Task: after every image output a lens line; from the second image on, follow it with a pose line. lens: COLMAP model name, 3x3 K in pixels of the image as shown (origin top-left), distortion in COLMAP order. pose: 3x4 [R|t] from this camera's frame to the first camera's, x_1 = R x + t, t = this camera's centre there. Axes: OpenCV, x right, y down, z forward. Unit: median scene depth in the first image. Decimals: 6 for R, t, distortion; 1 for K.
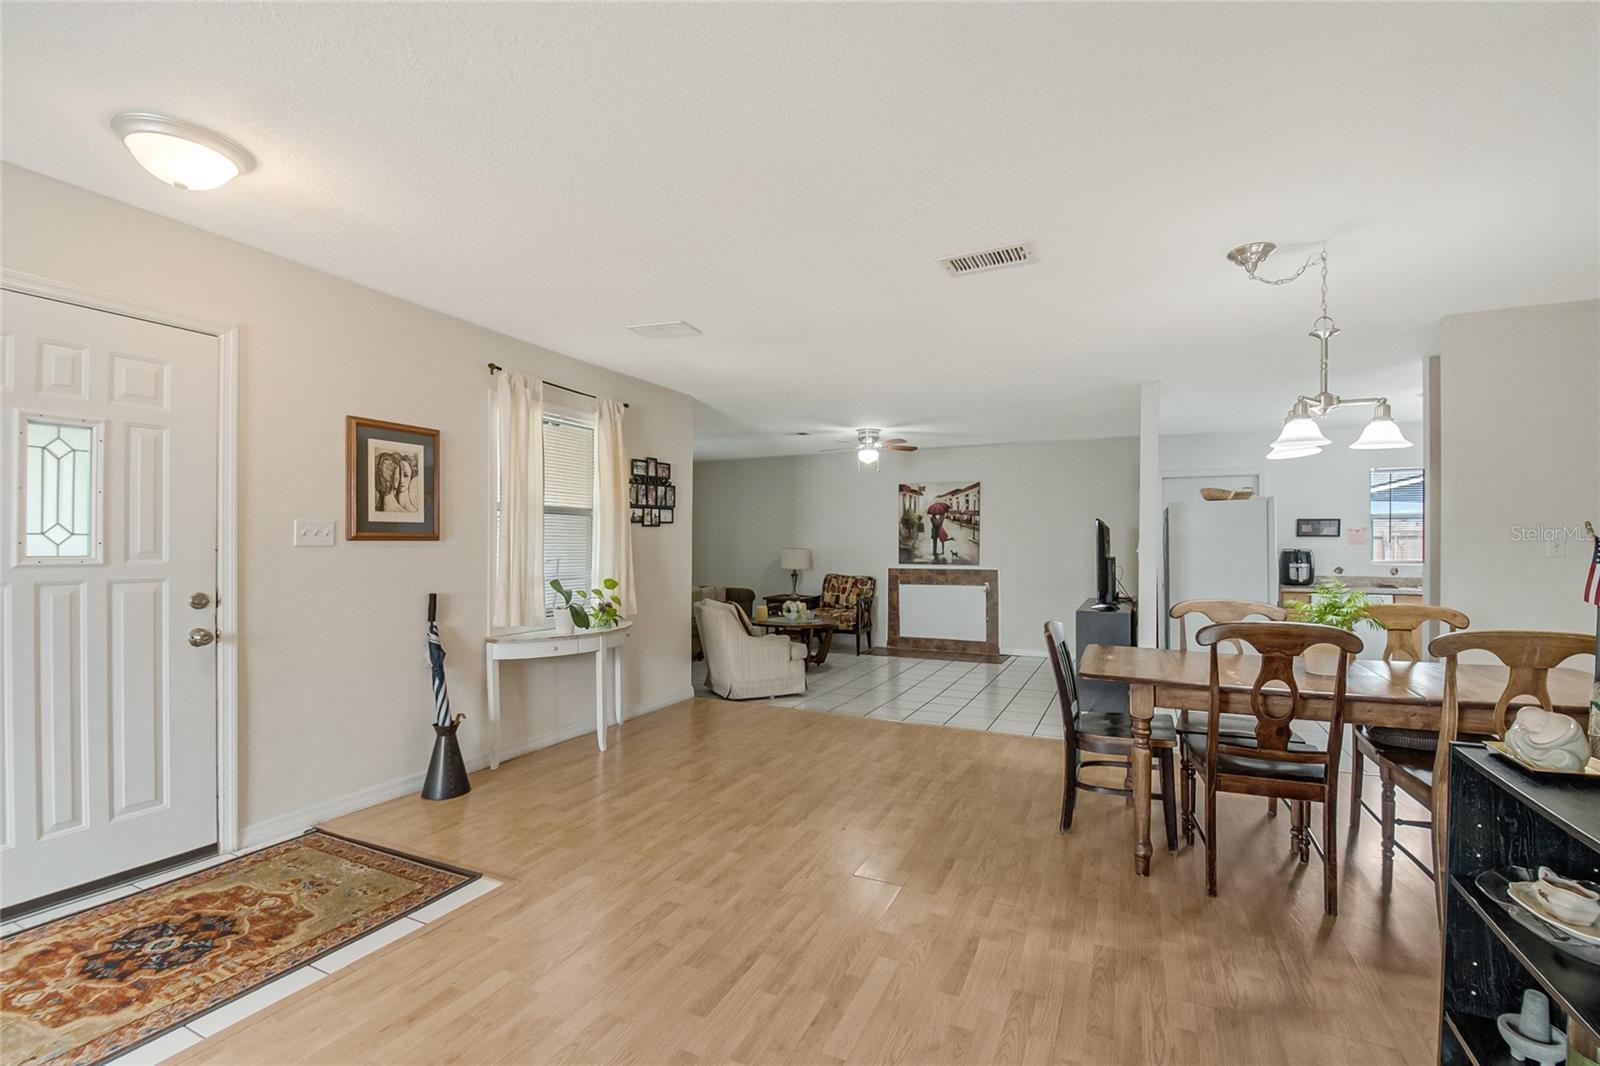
lens RADIAL K [[695.7, 0, 807.4], [0, 695.7, 540.0], [0, 0, 1]] dist [-0.022389, -0.001465]
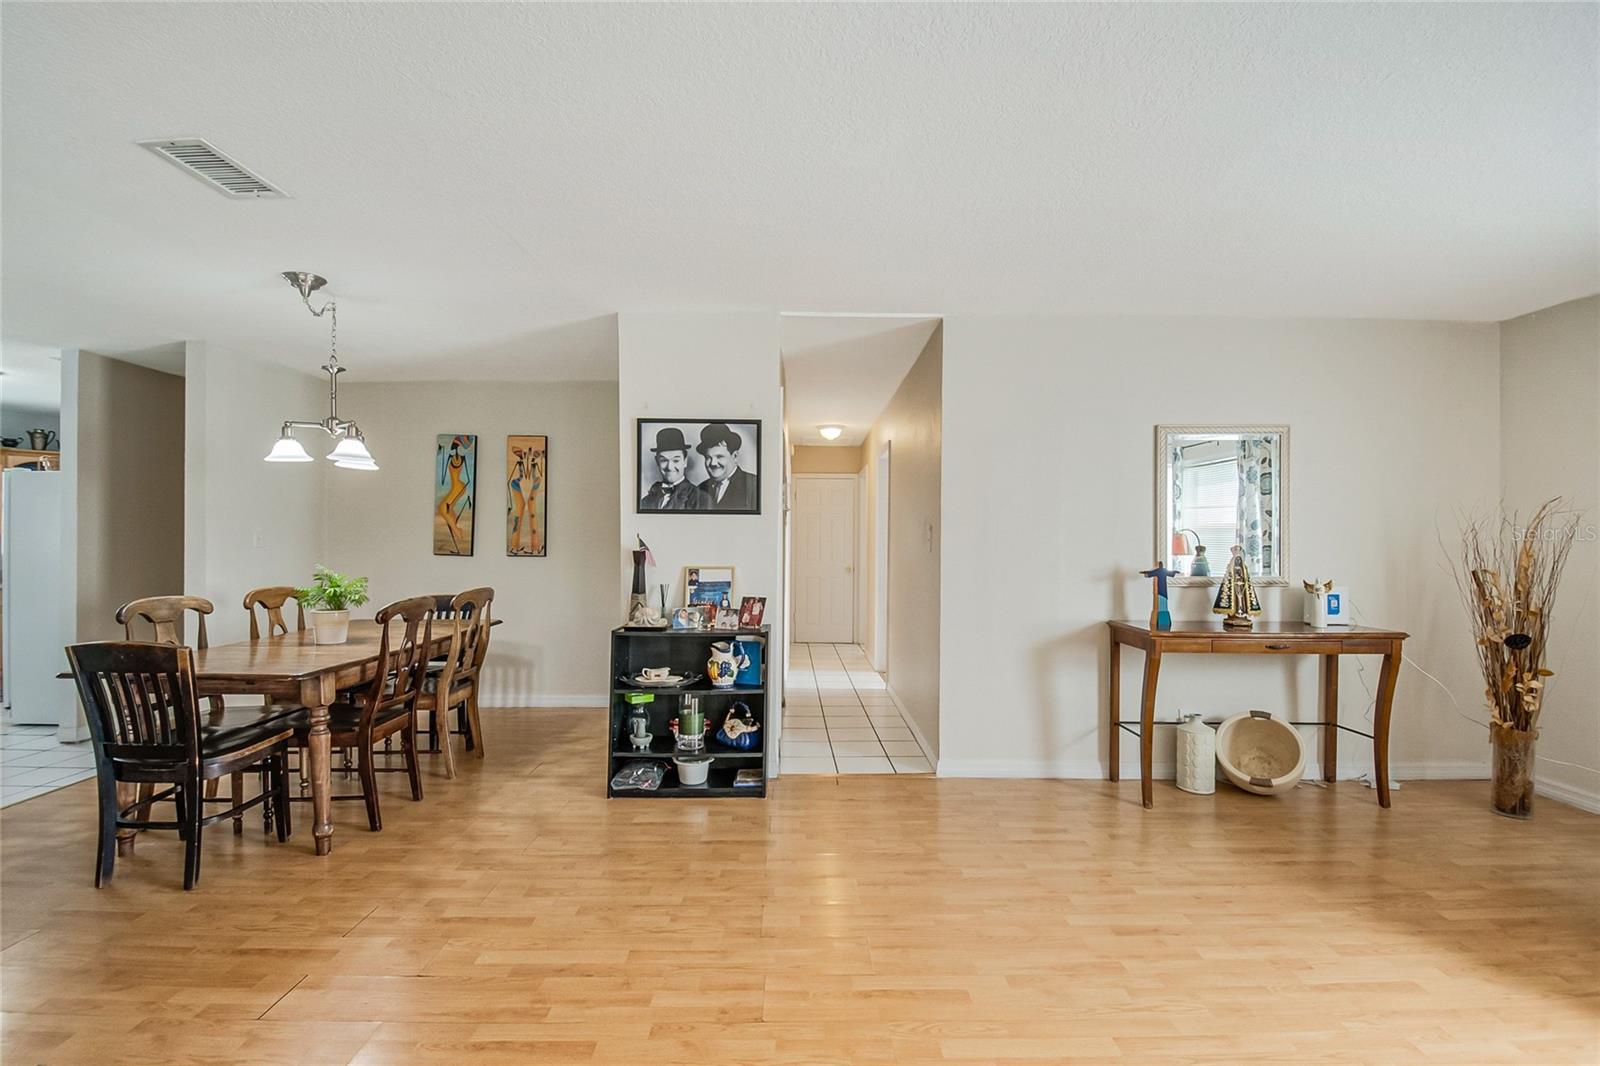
lens RADIAL K [[695.7, 0, 807.4], [0, 695.7, 540.0], [0, 0, 1]] dist [-0.022389, -0.001465]
pose [[-0.429401, -0.001739, 0.903112, -0.744407], [-0.012790, 0.999910, -0.004156, 0.000928], [-0.903023, -0.013335, -0.429385, 0.762441]]
